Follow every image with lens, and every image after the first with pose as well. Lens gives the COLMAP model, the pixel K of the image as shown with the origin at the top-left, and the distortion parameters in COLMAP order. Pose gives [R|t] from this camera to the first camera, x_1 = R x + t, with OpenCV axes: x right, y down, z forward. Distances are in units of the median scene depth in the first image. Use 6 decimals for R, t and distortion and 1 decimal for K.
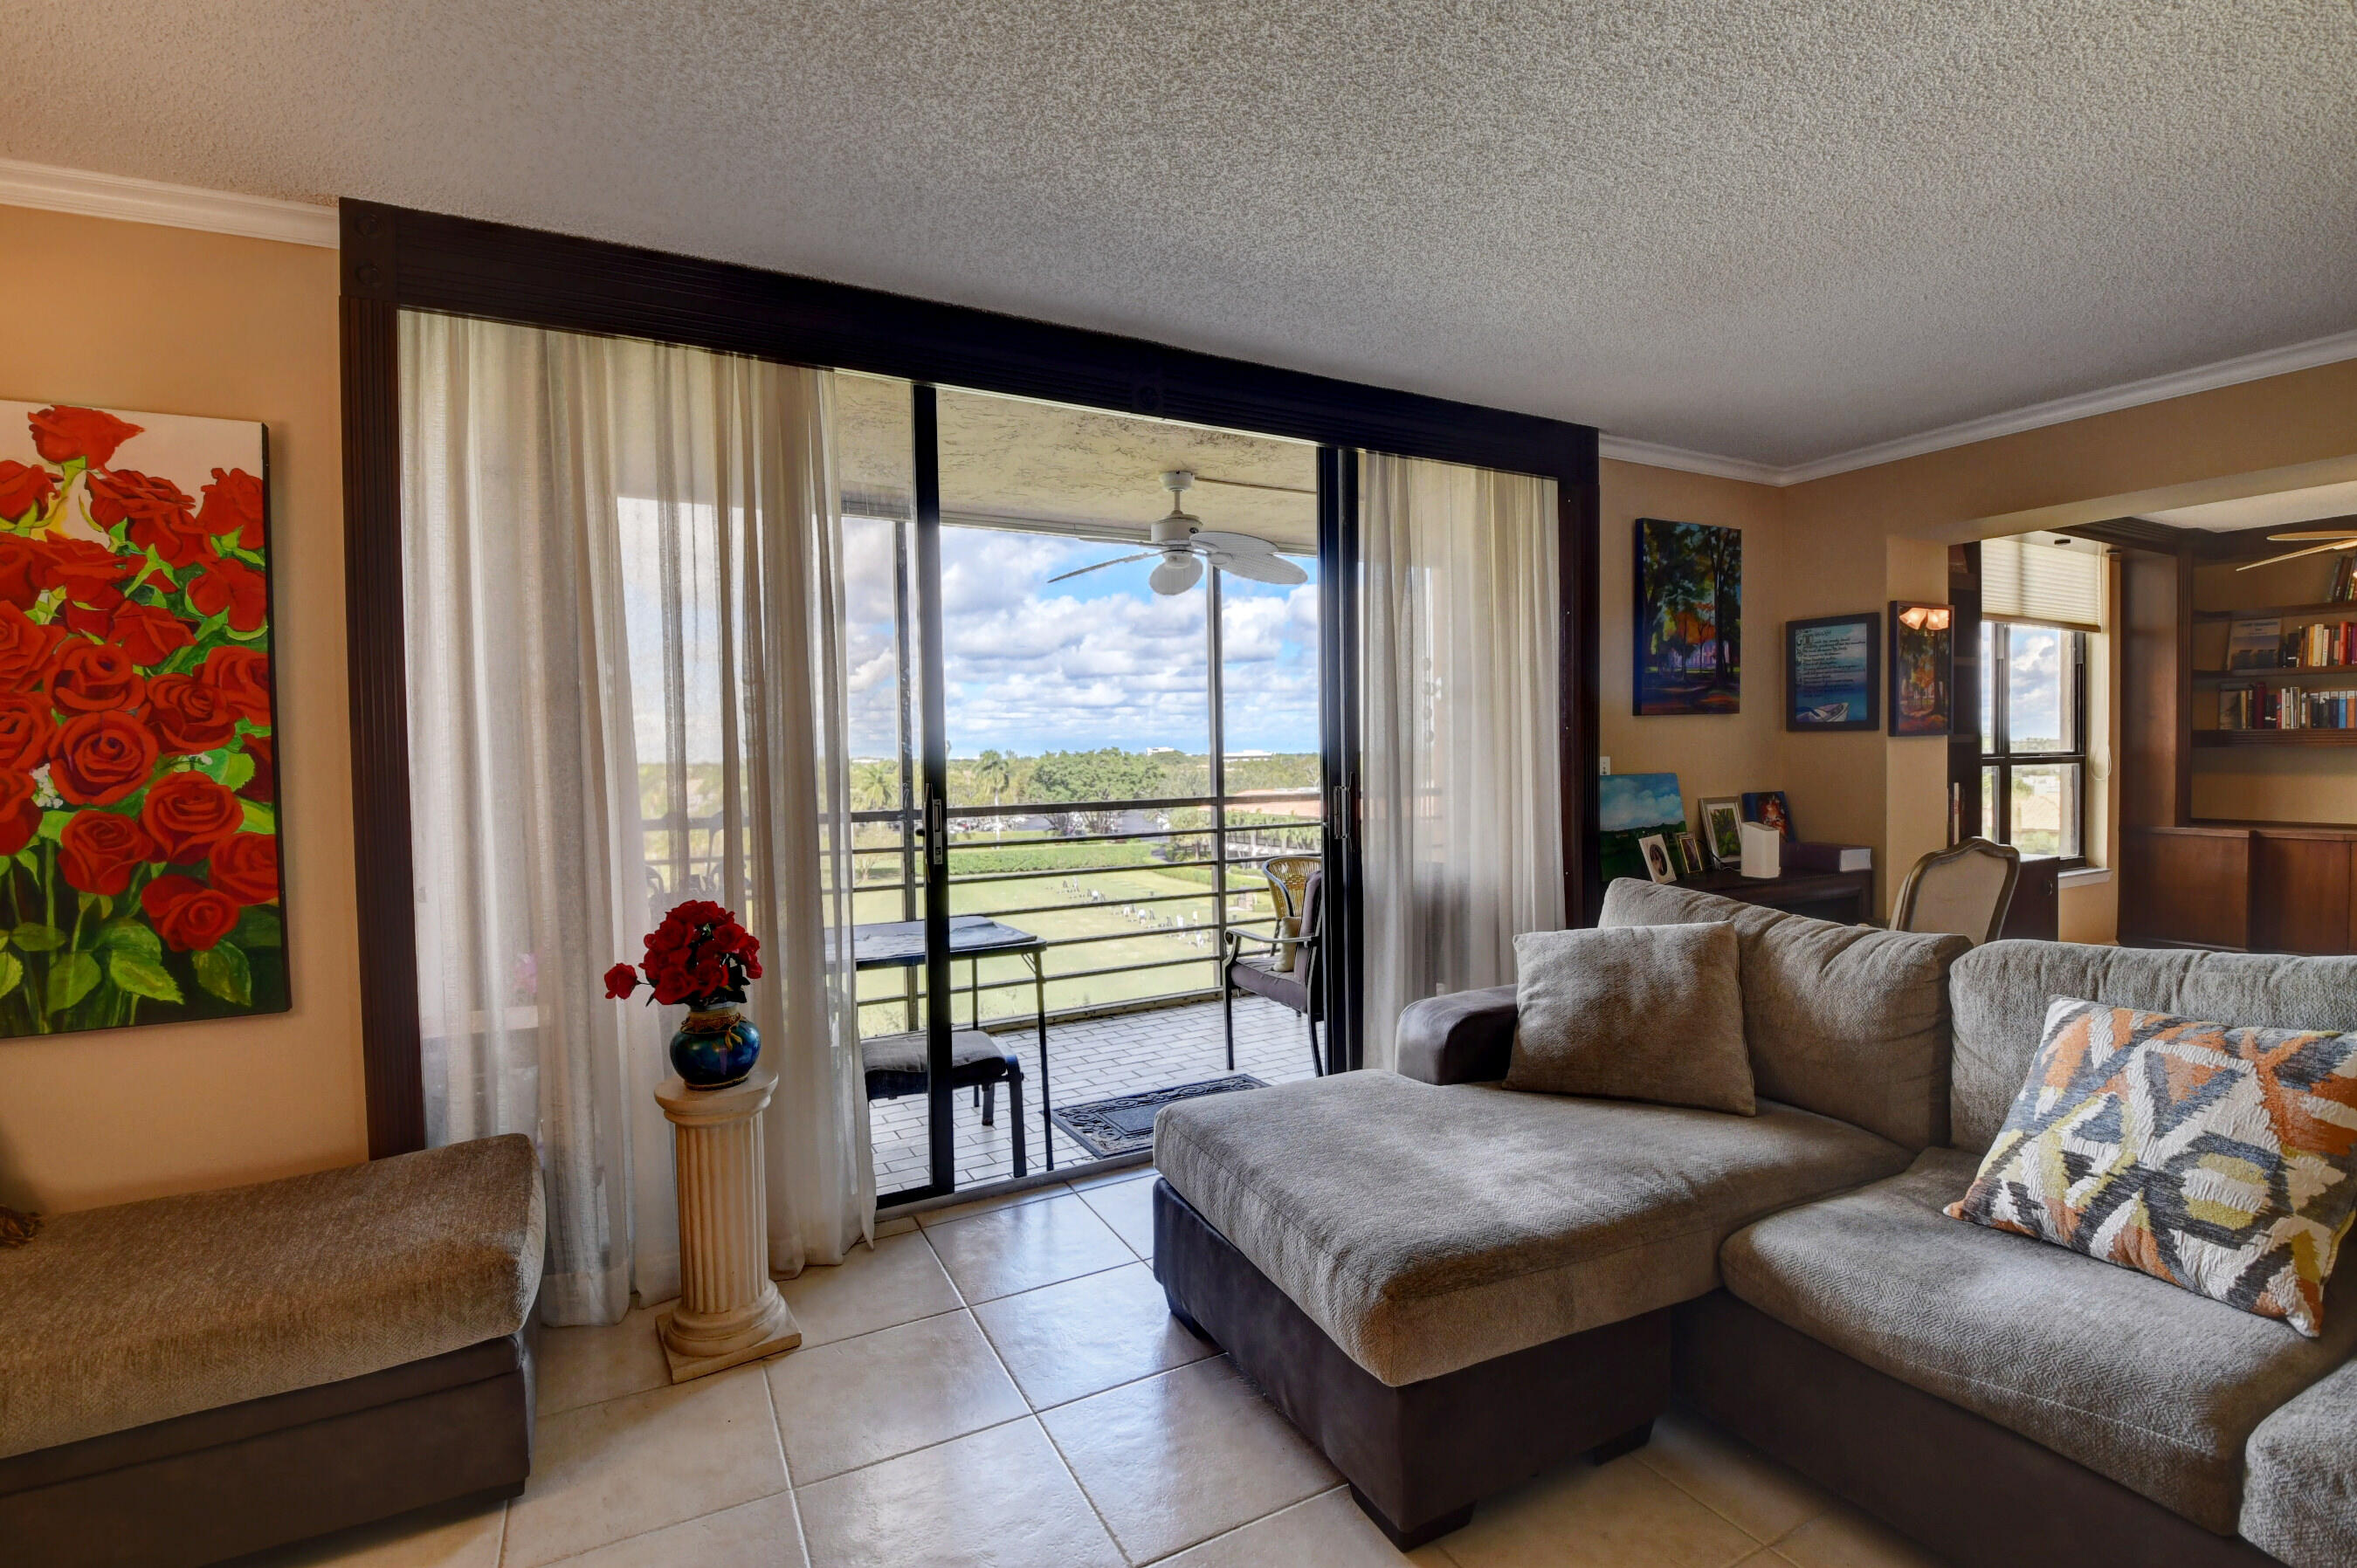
lens RADIAL K [[1042.3, 0, 1173.5], [0, 1042.3, 789.5], [0, 0, 1]] dist [-0.000966, -0.013831]
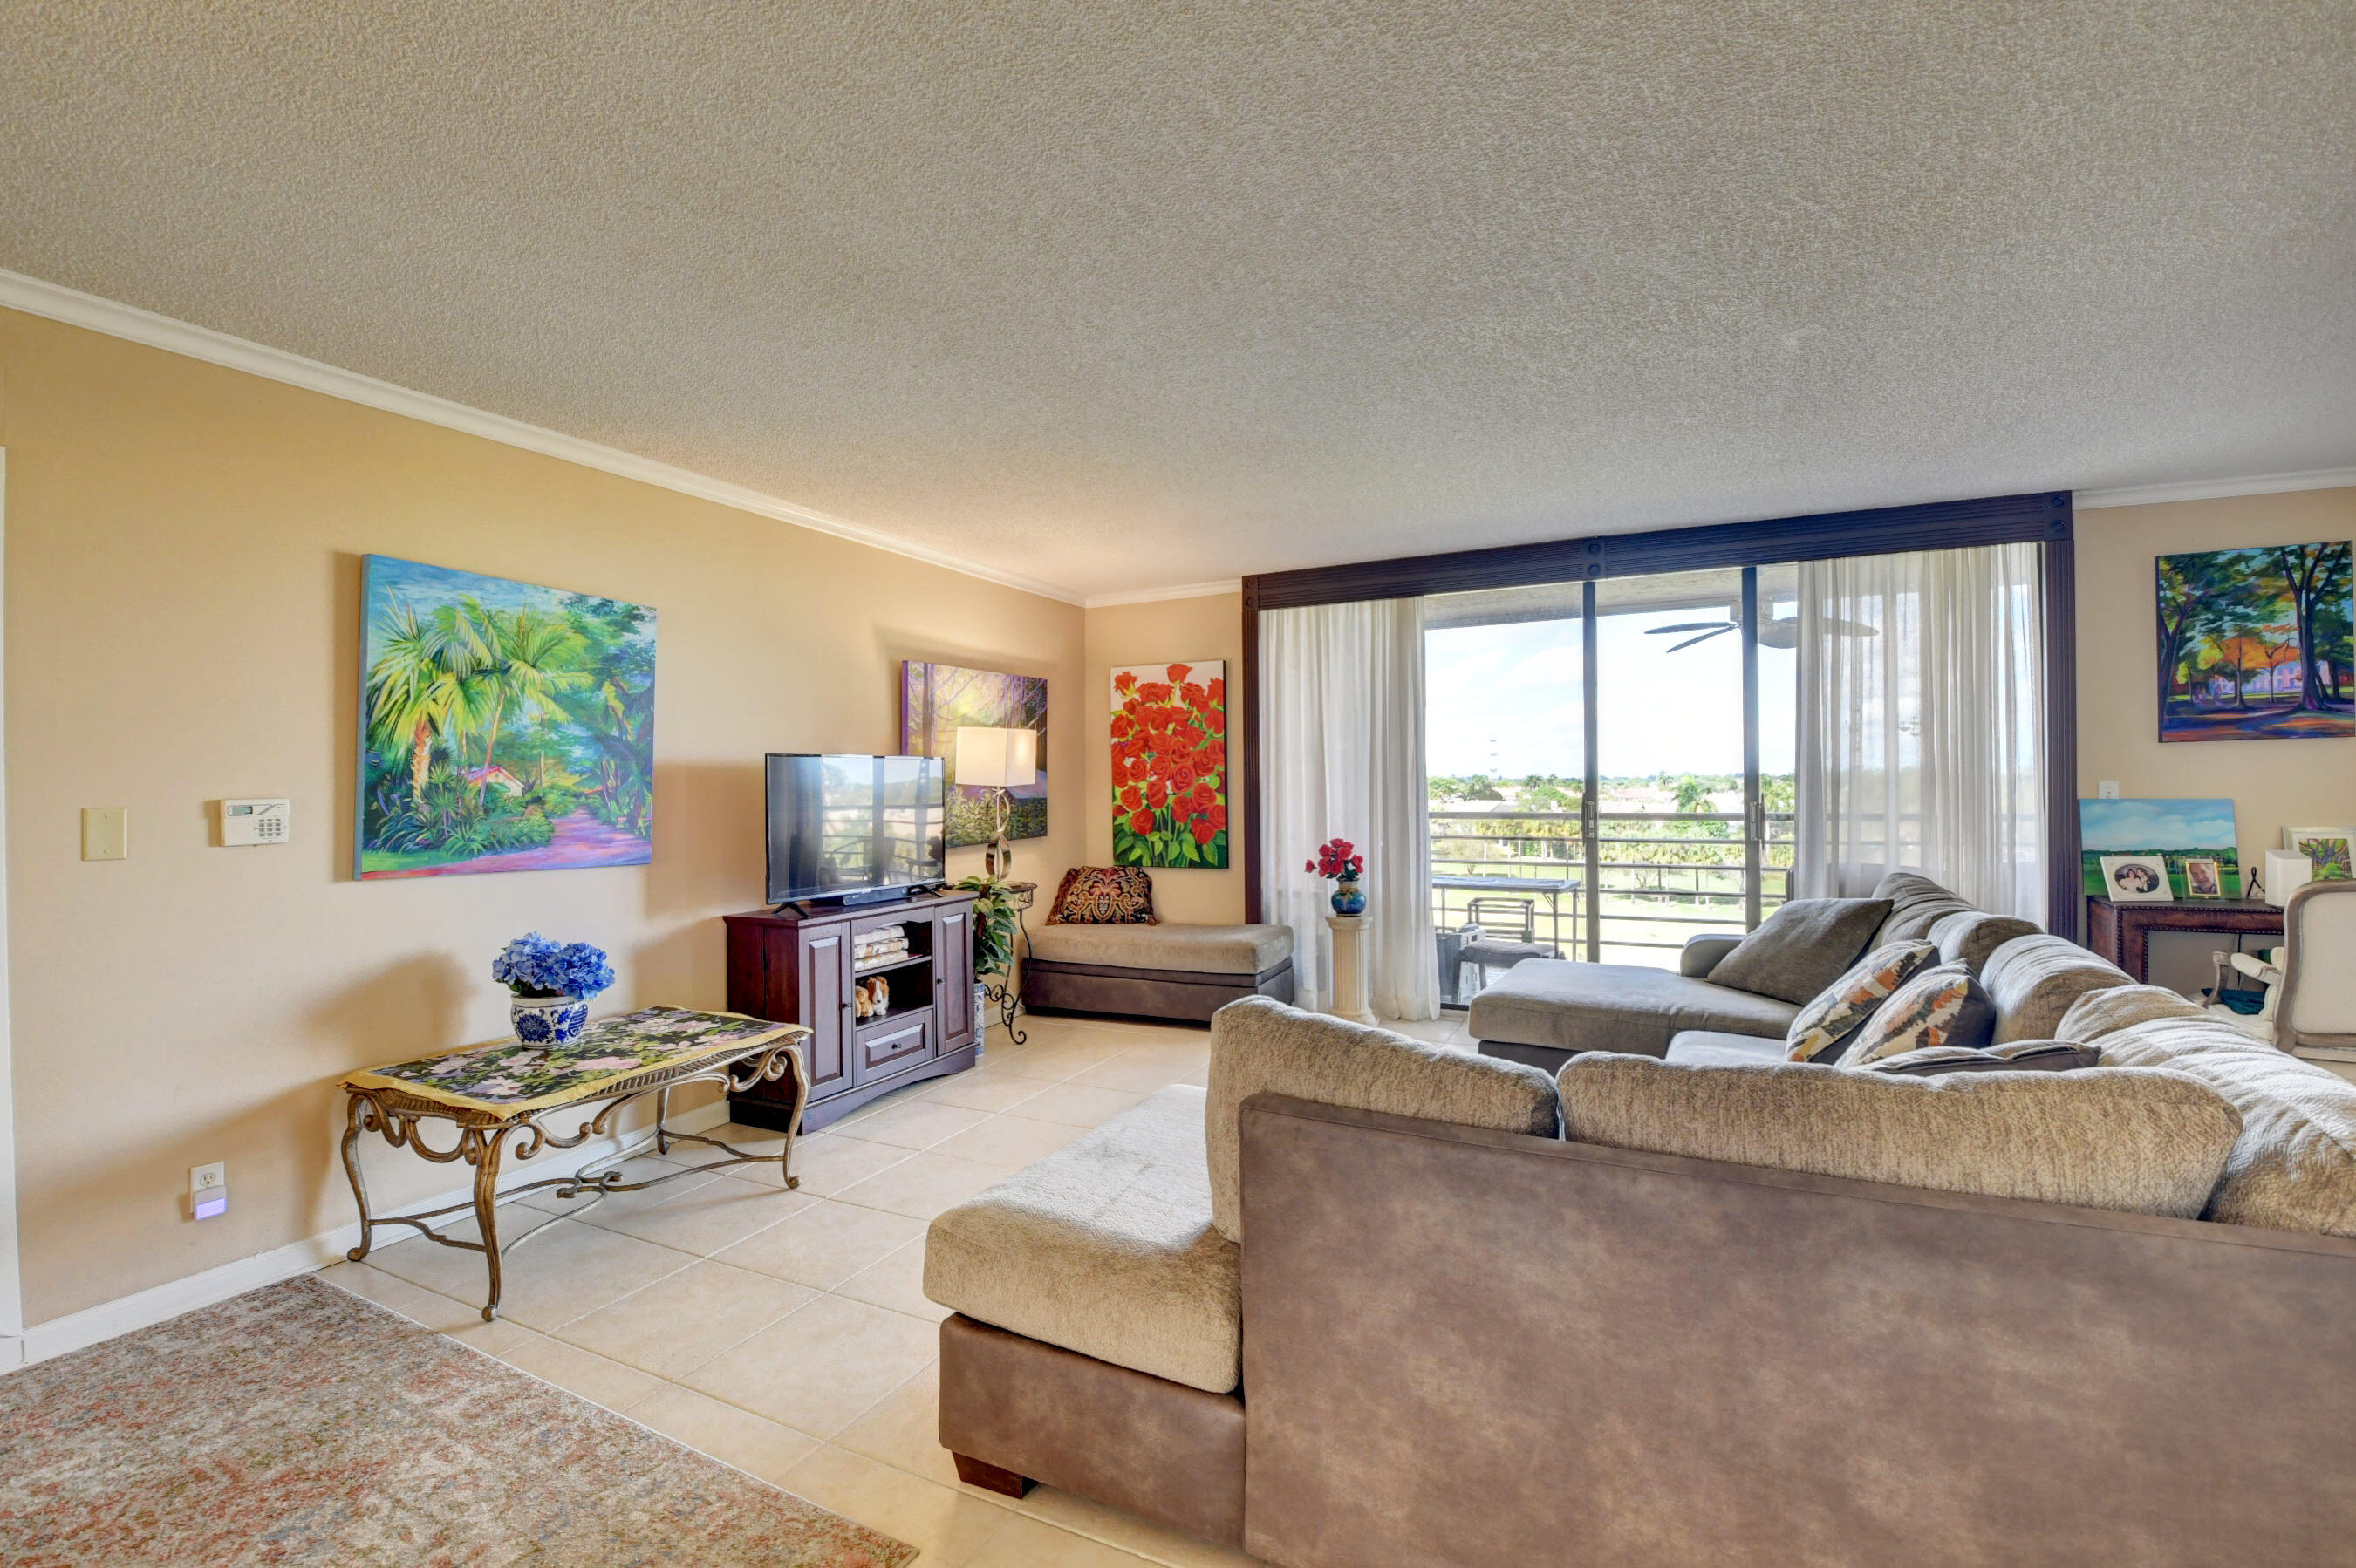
lens RADIAL K [[1033.1, 0, 1172.8], [0, 1033.1, 784.8], [0, 0, 1]] dist [0.022359, -0.030124]
pose [[0.589711, 0.013280, -0.807505, 0.795100], [-0.025194, 0.999681, -0.001958, -0.002041], [0.807221, 0.021499, 0.589857, -0.467478]]
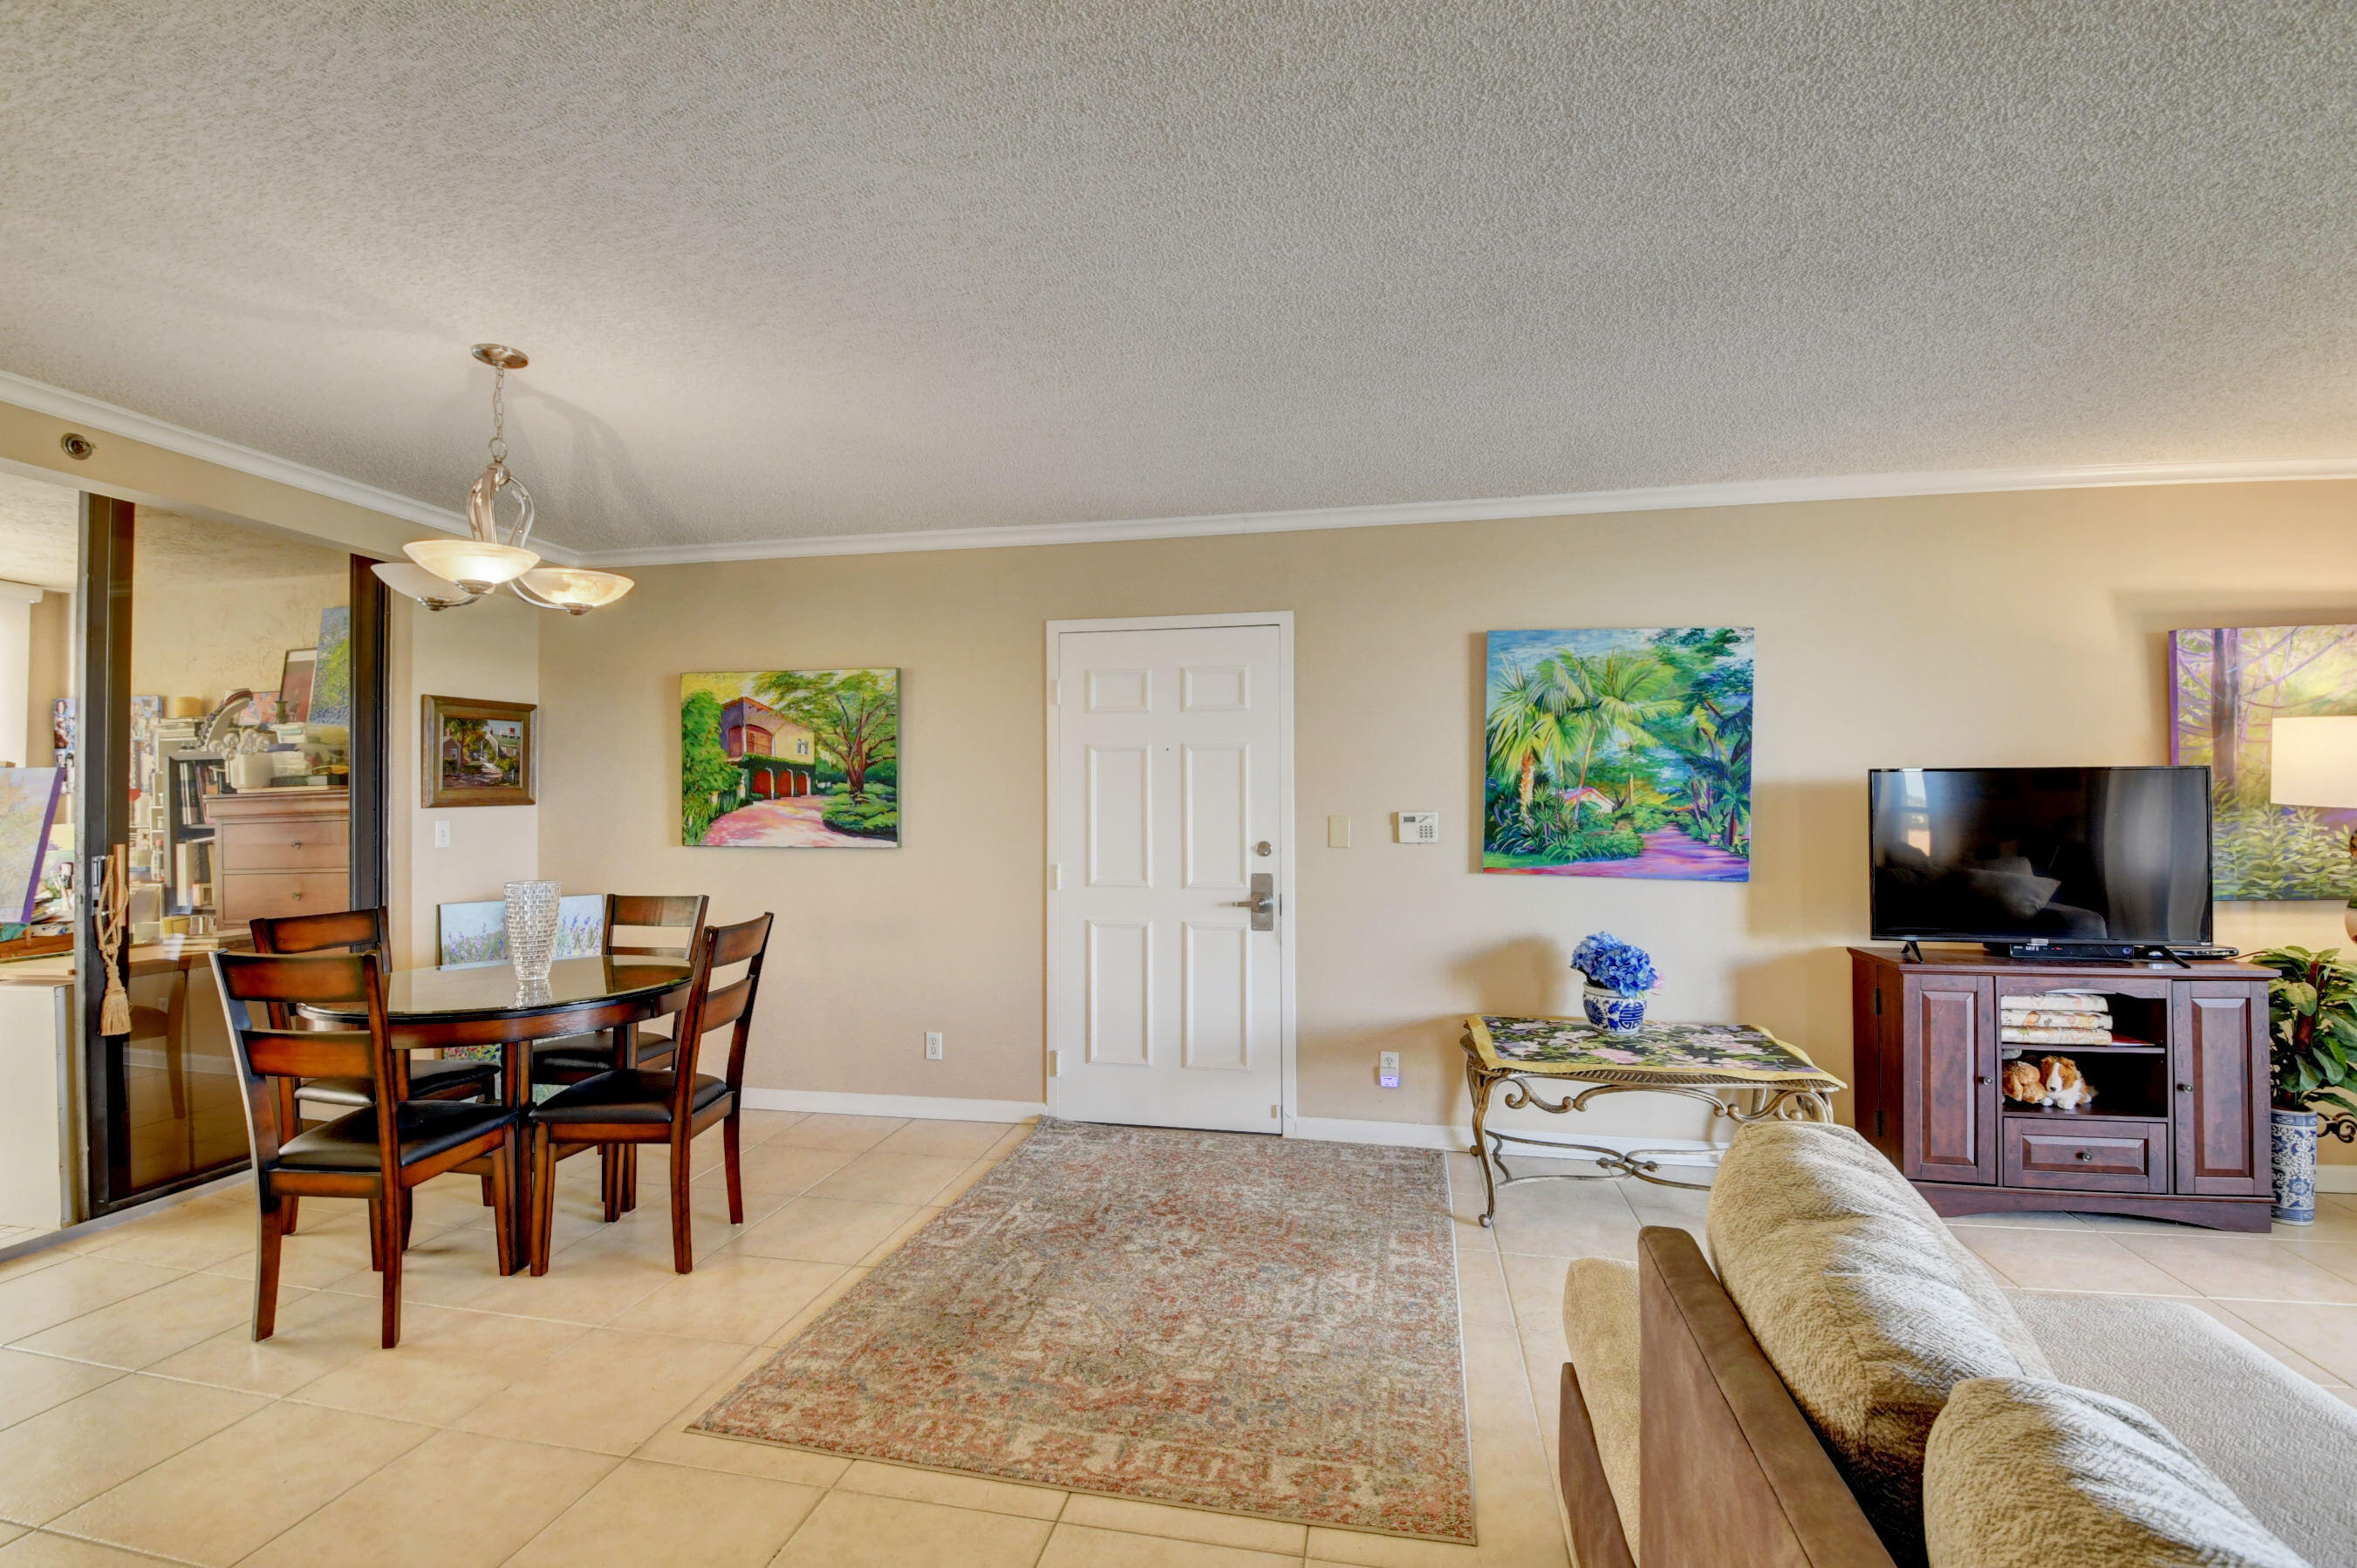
lens RADIAL K [[1031.8, 0, 1173.7], [0, 1031.8, 781.6], [0, 0, 1]] dist [0.001735, -0.019720]
pose [[-0.631884, 0.001947, -0.775061, 0.817724], [-0.010937, 0.999875, 0.011428, -0.018682], [0.774986, 0.015698, -0.631783, -0.066213]]
